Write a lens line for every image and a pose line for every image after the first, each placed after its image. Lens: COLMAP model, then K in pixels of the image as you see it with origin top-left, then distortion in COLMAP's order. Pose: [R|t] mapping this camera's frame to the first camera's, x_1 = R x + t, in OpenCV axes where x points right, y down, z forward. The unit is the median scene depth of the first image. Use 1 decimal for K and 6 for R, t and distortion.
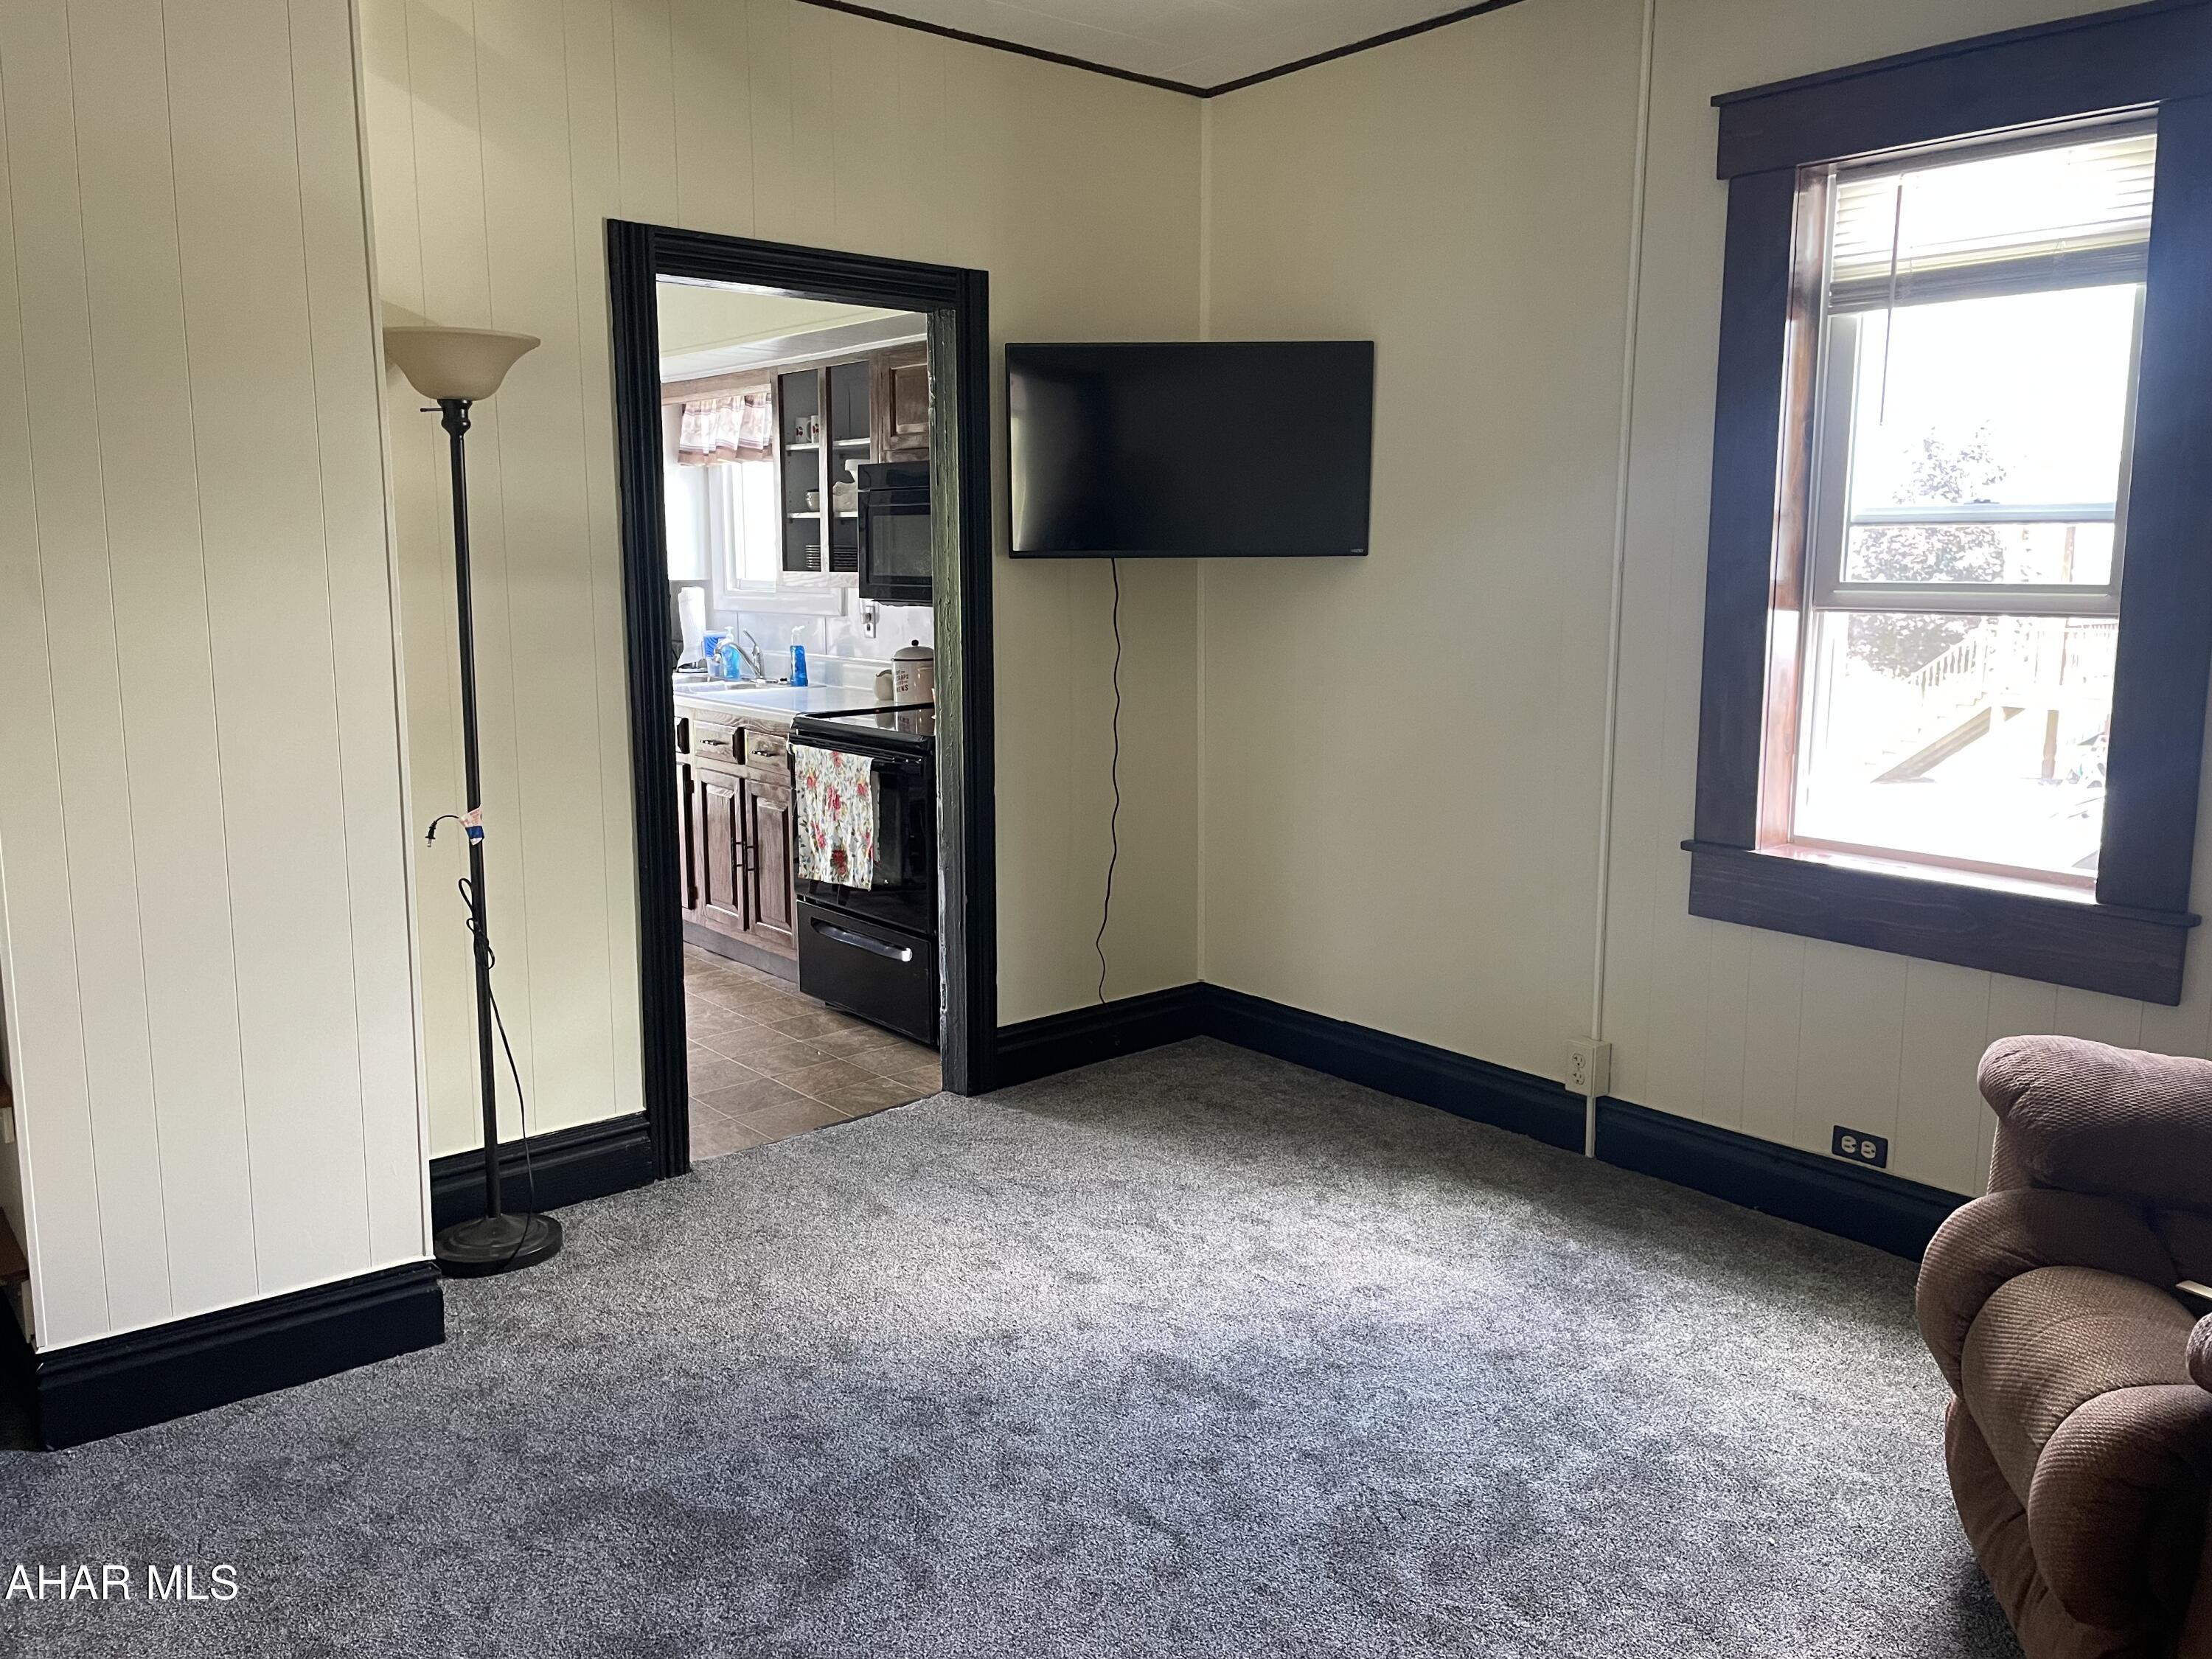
lens RADIAL K [[1683.6, 0, 1106.0], [0, 1683.6, 829.5], [0, 0, 1]] dist [0.107363, -0.143401]
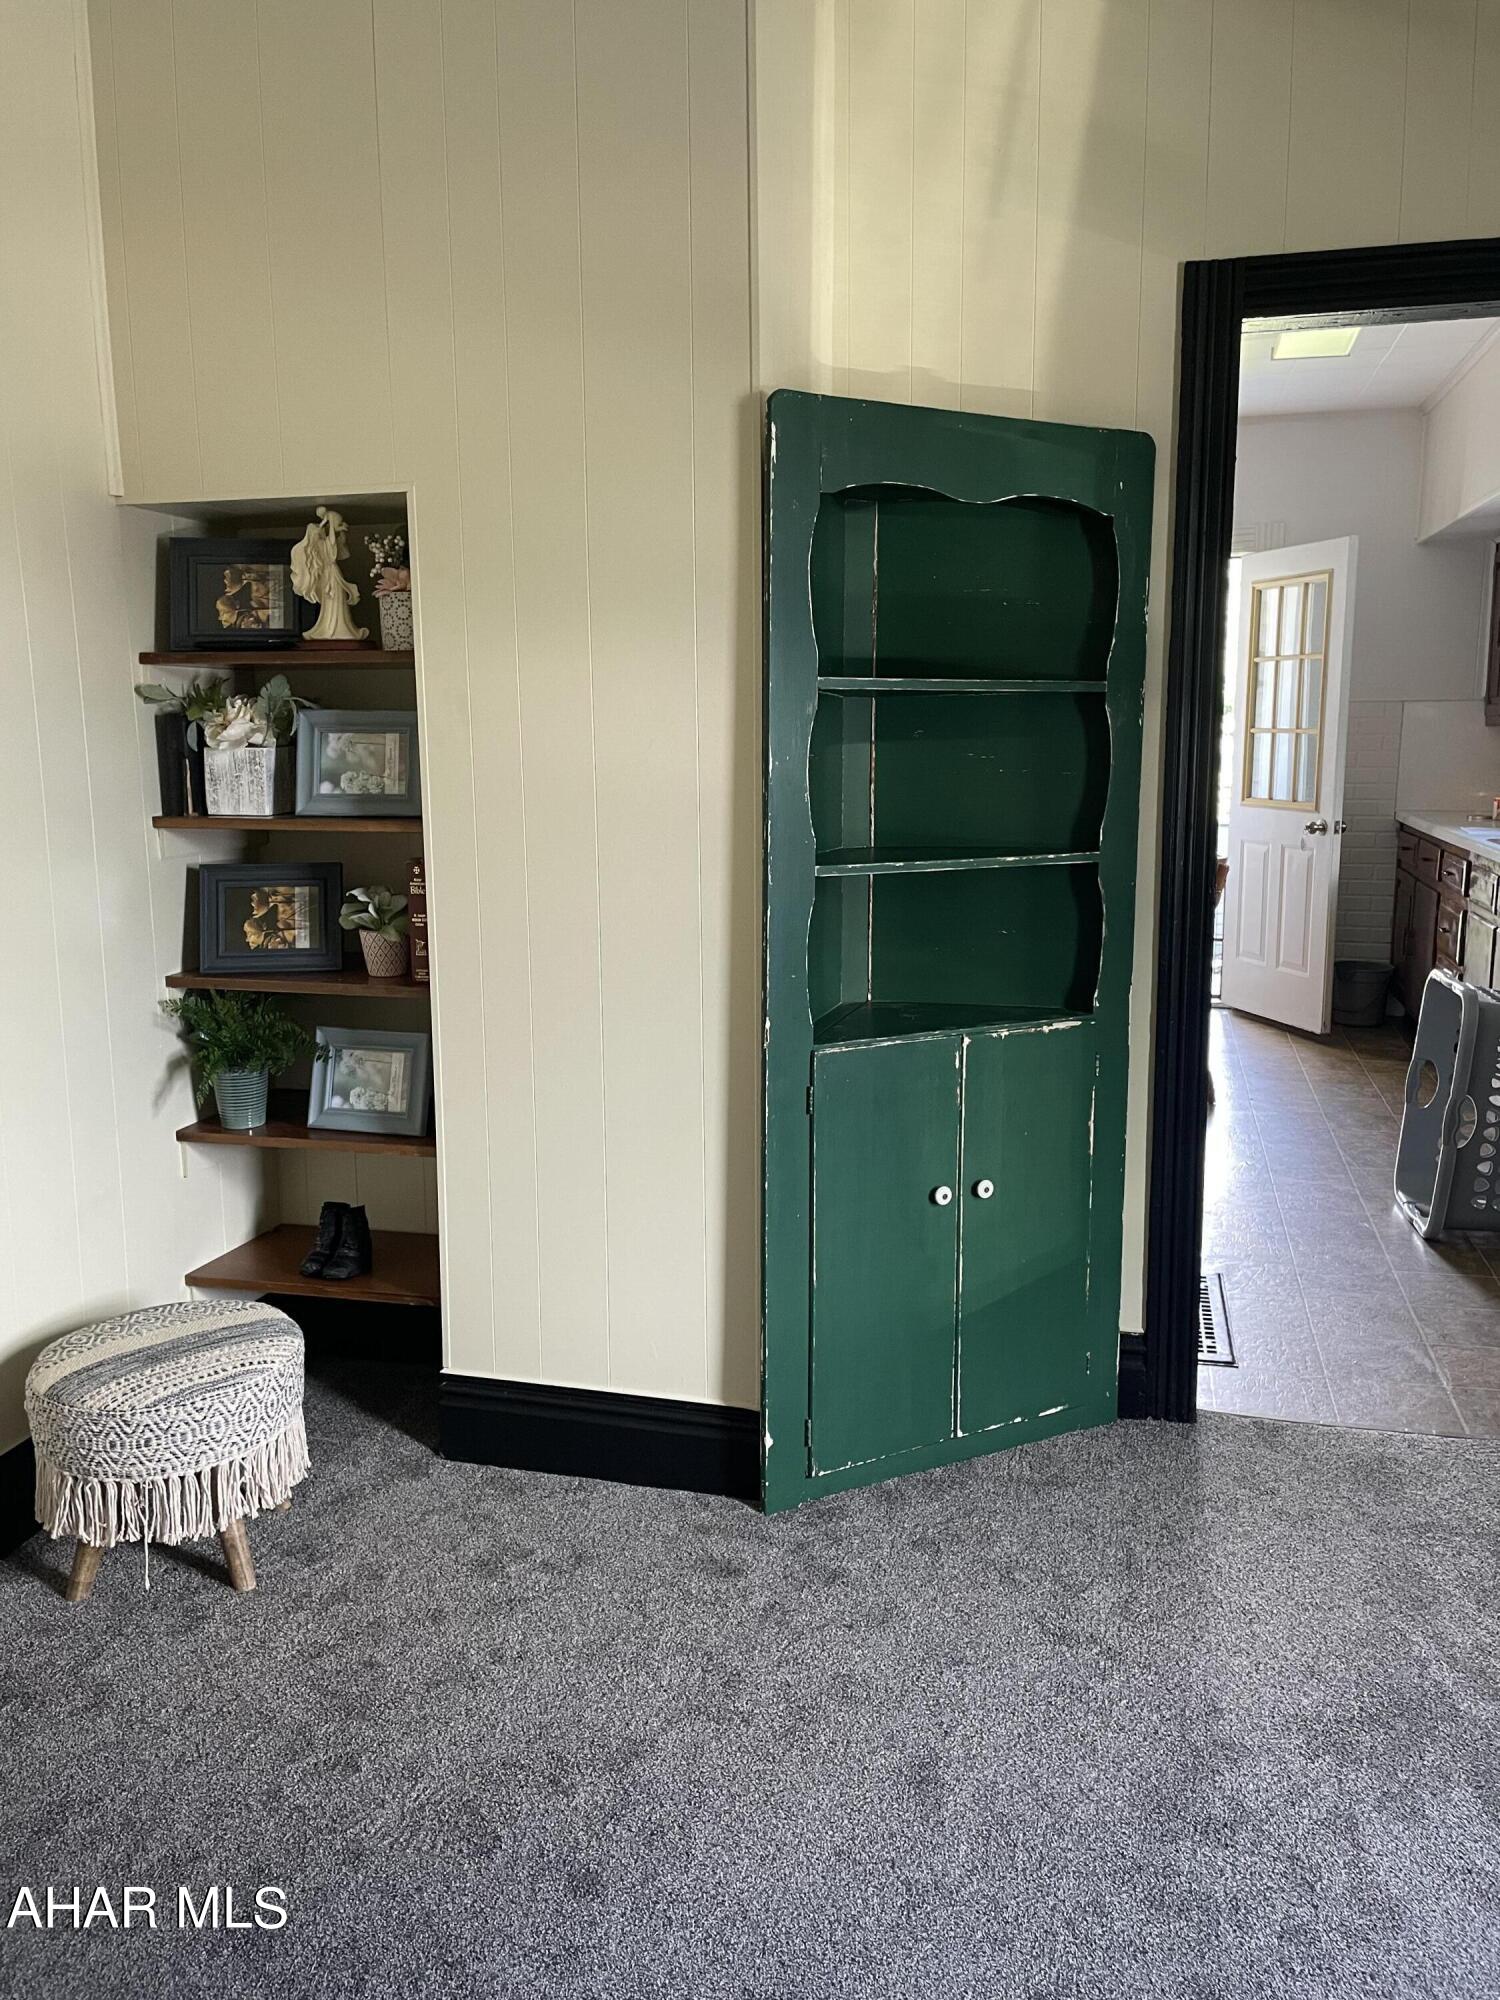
lens RADIAL K [[1522.3, 0, 750.0], [0, 1522.3, 1000.0], [0, 0, 1]] dist [0.107363, -0.143401]
pose [[0.576841, 0.135467, -0.805546, 0.233149], [-0.125917, 0.989112, 0.076169, -0.037979], [0.807093, 0.057495, 0.587618, 0.415773]]
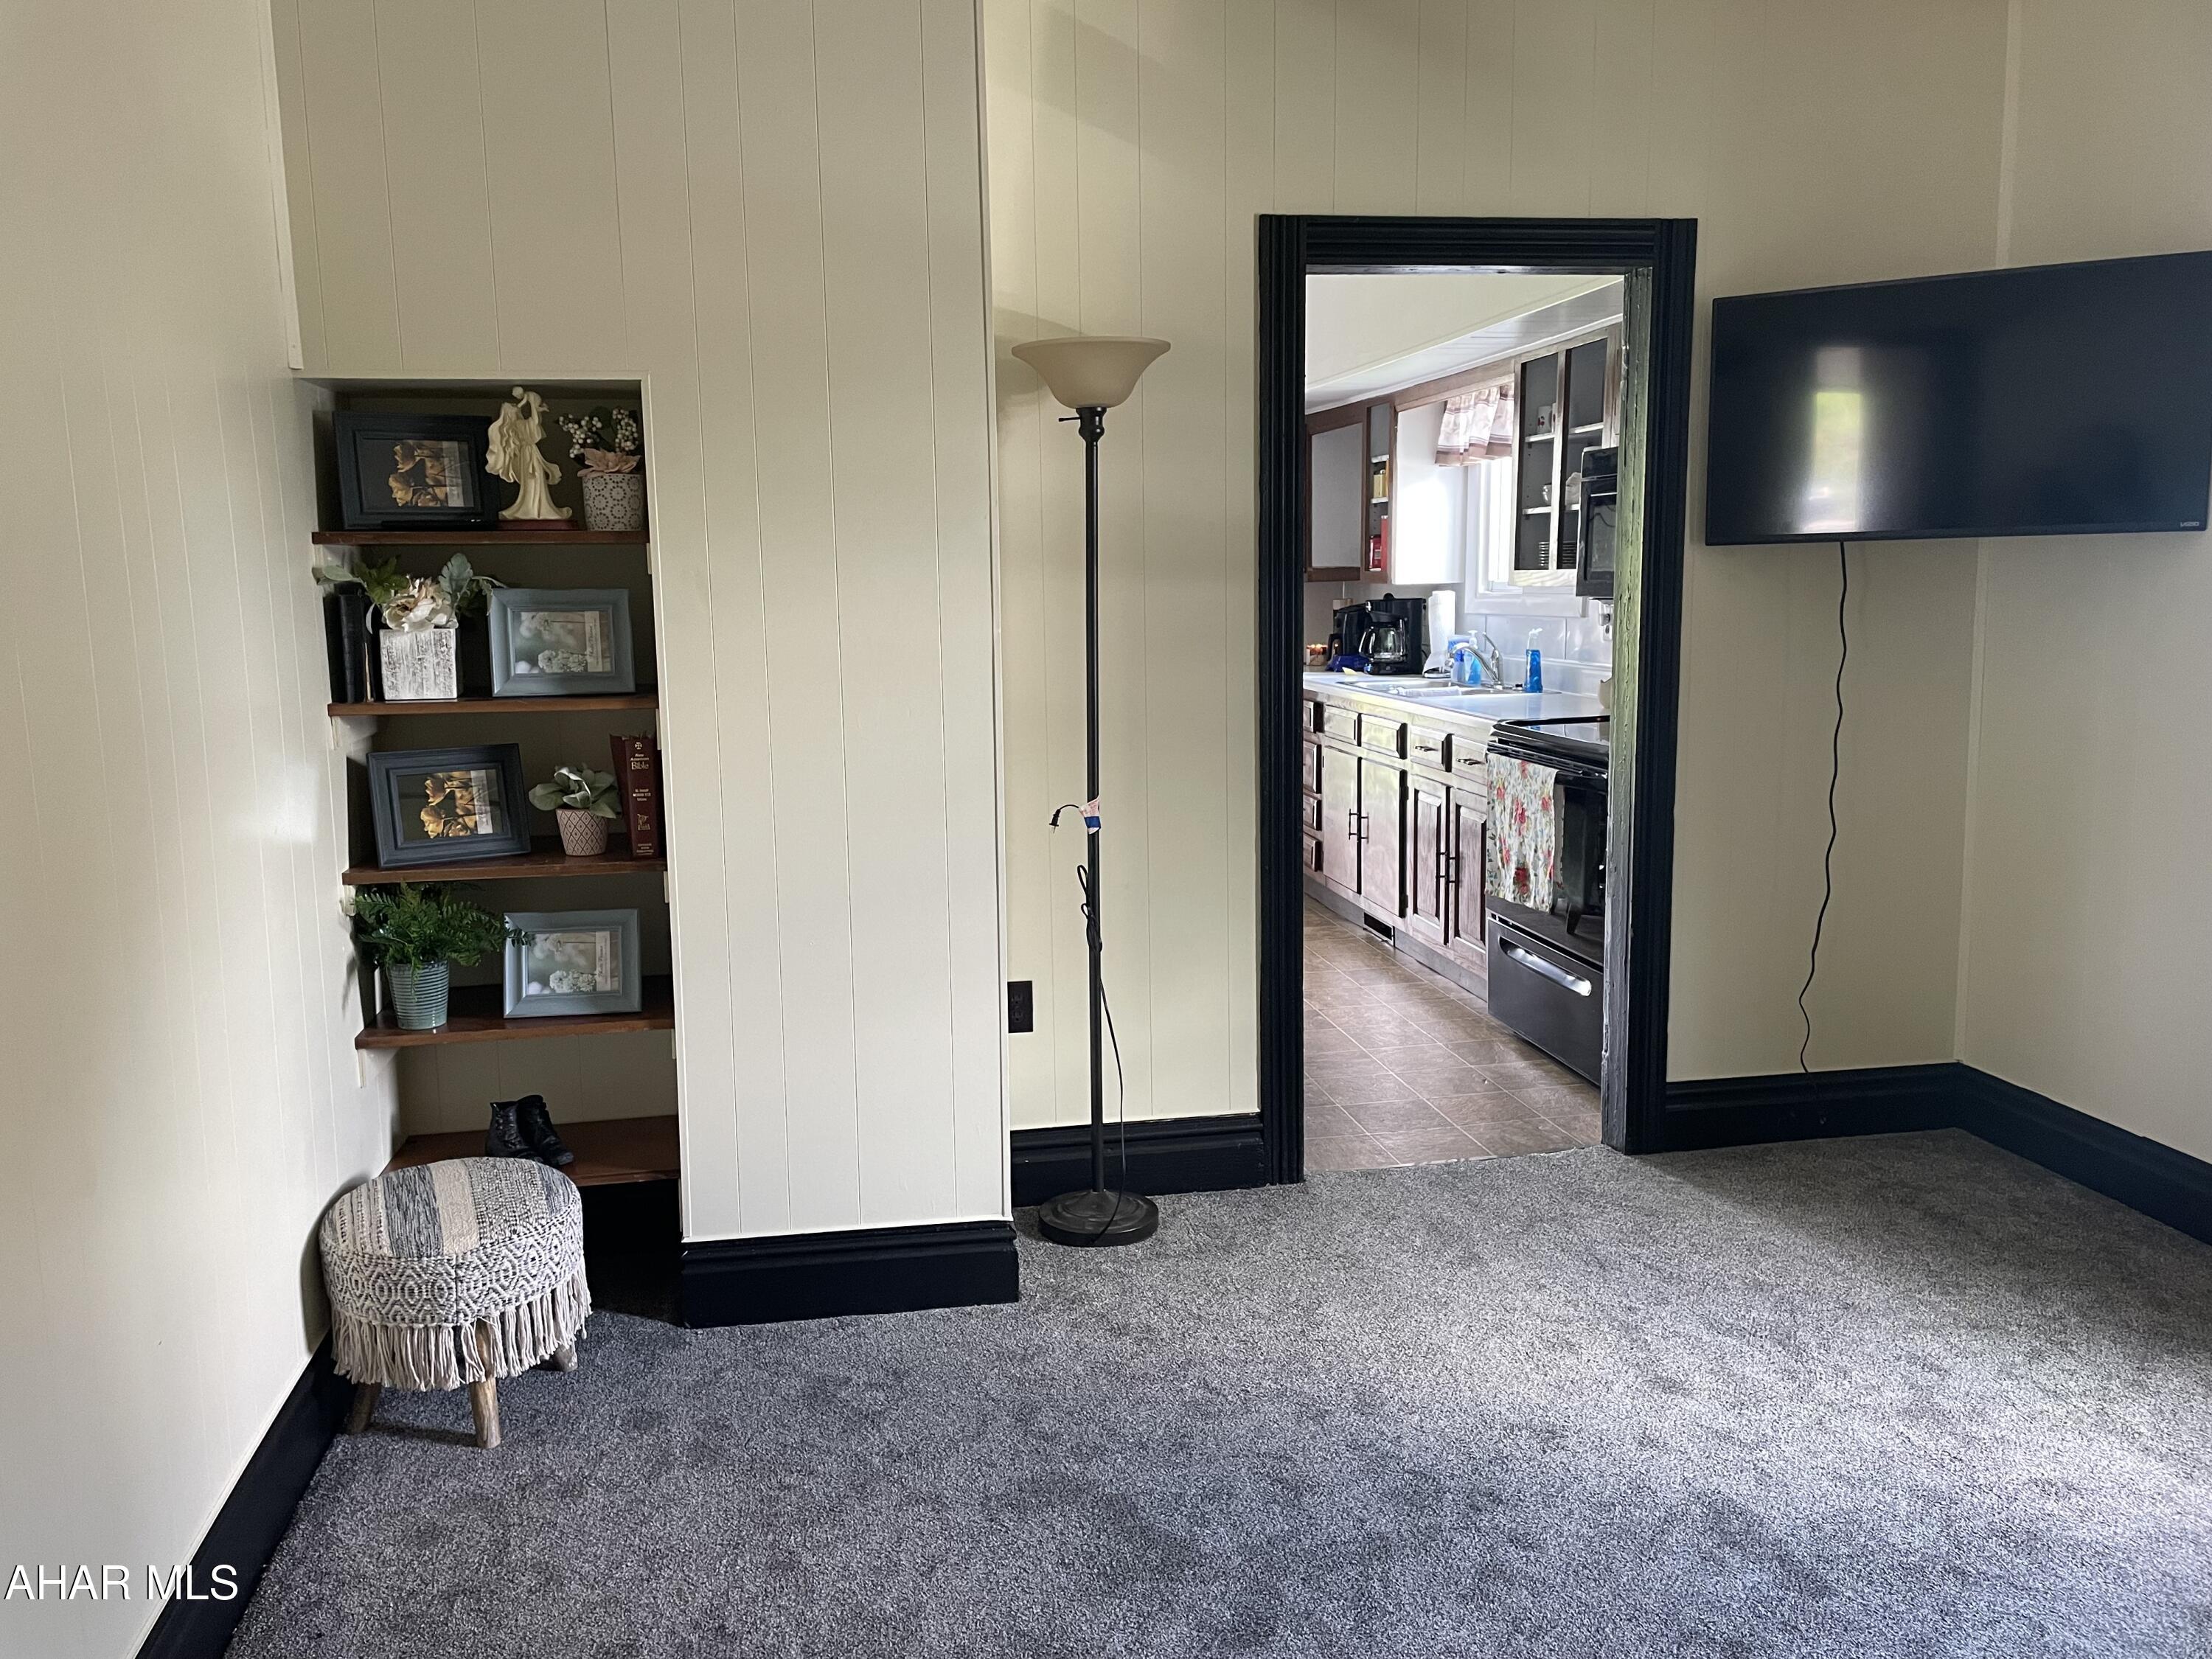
lens RADIAL K [[1683.6, 0, 1106.0], [0, 1683.6, 829.5], [0, 0, 1]] dist [0.107363, -0.143401]
pose [[0.862571, 0.060929, -0.502254, 0.148044], [-0.064565, 0.997862, 0.010168, -0.004445], [0.501799, 0.023657, 0.864660, 0.103342]]
